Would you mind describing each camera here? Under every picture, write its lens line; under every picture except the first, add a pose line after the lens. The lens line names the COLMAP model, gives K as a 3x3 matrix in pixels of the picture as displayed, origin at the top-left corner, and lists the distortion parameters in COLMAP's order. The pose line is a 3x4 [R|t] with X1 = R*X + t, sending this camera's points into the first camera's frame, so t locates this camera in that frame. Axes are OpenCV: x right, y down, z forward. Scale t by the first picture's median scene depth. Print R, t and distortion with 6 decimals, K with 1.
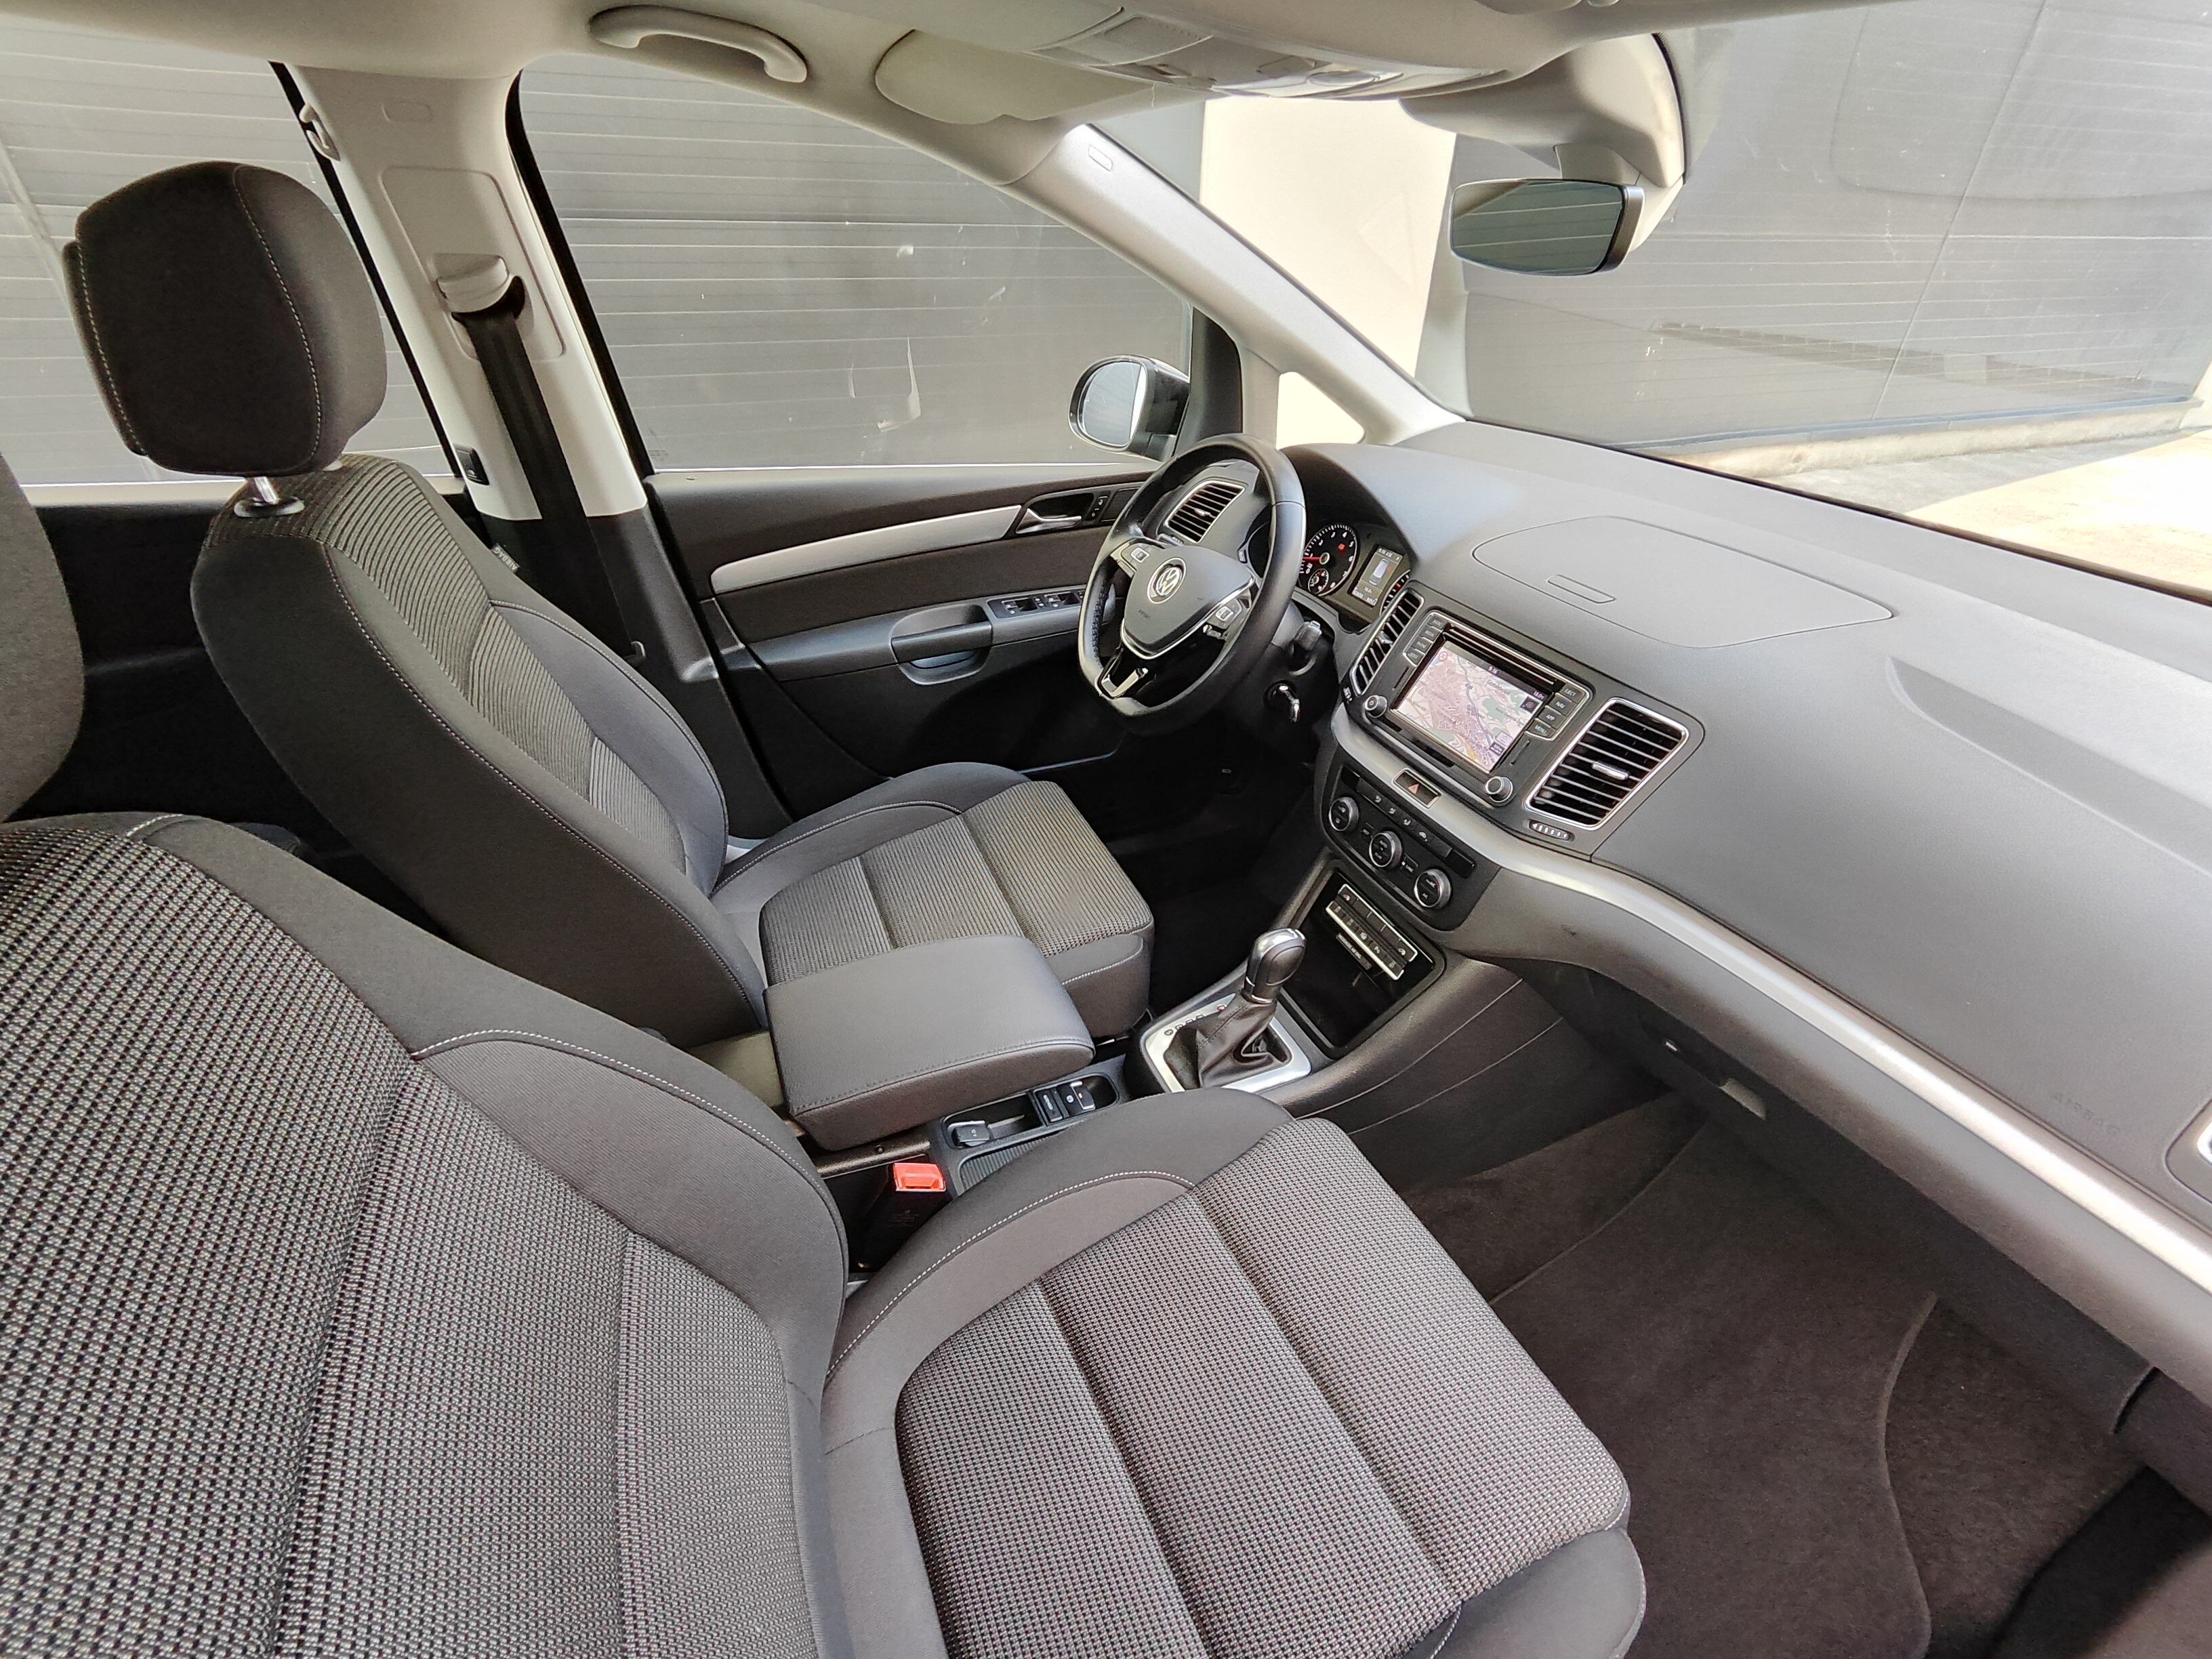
lens RADIAL K [[1024.5, 0, 1098.7], [0, 1024.5, 821.4], [0, 0, 1]] dist [-0.004189, 0.009627]
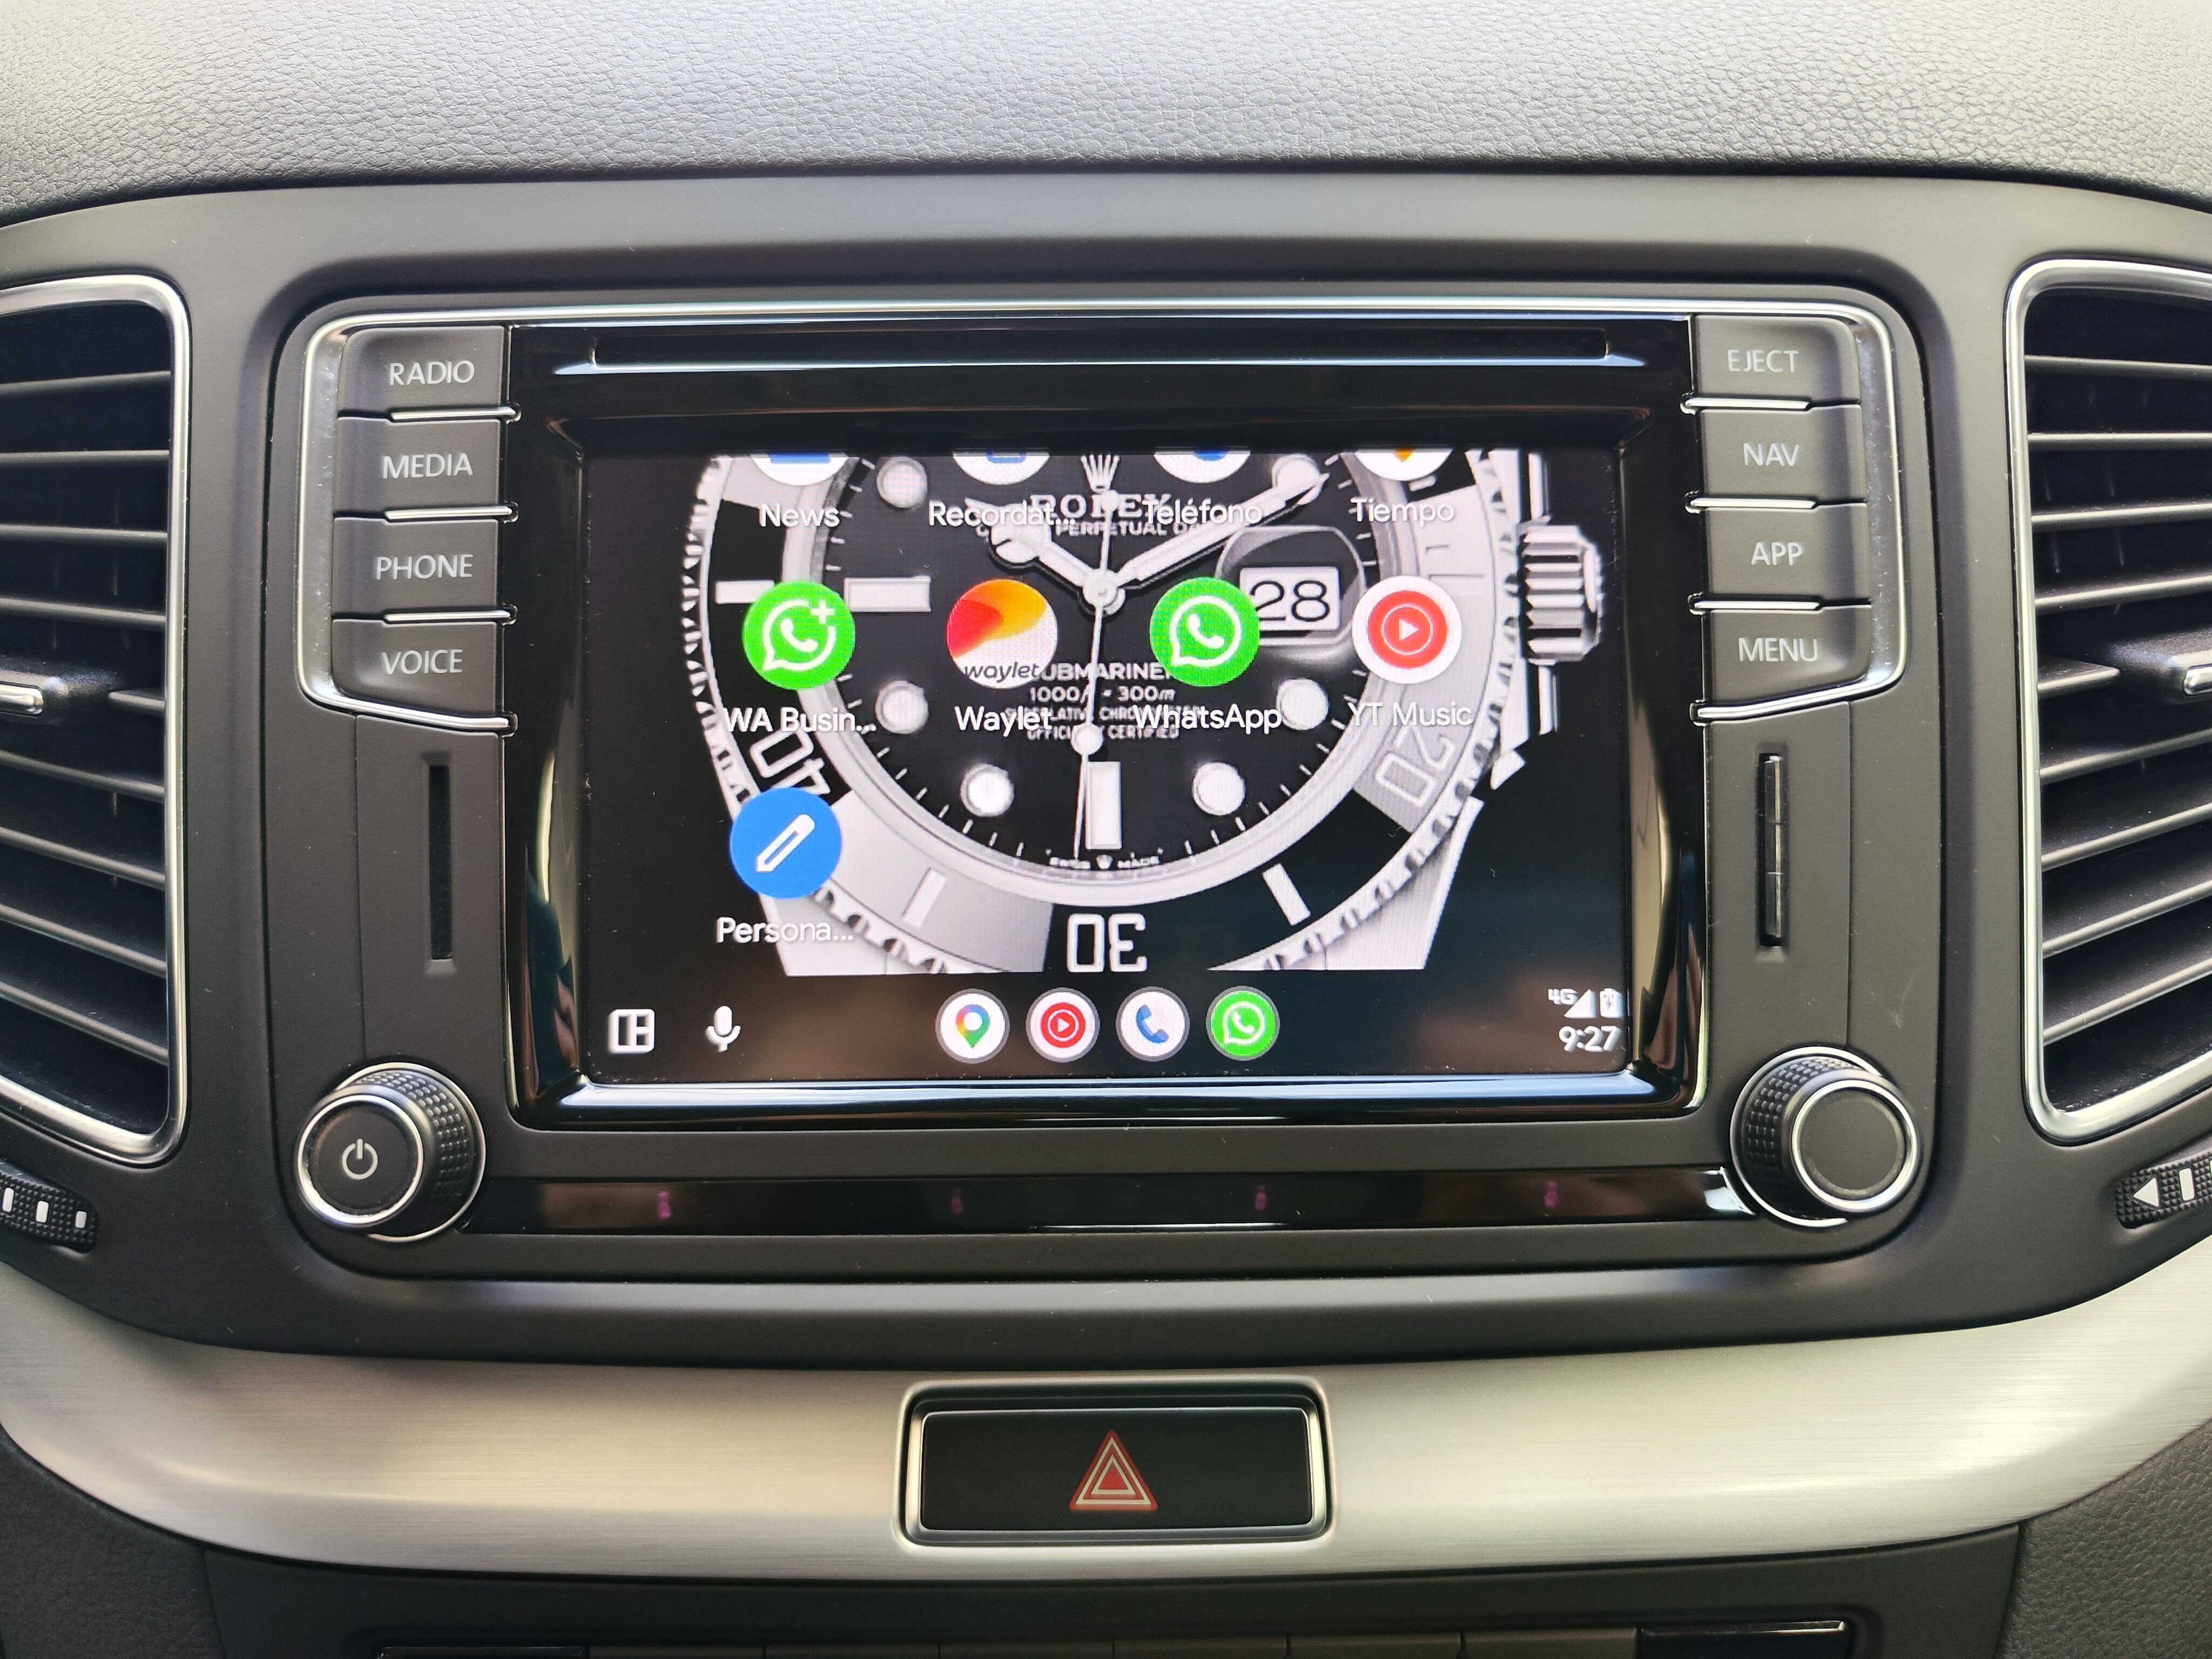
lens RADIAL K [[1554.0, 0, 1106.0], [0, 1554.0, 829.5], [0, 0, 1]] dist [-0.024283, 0.001233]
pose [[0.382082, -0.463277, 0.799617, 0.192102], [0.501445, 0.830742, 0.241704, -0.160664], [-0.776252, 0.308613, 0.549719, 0.903787]]
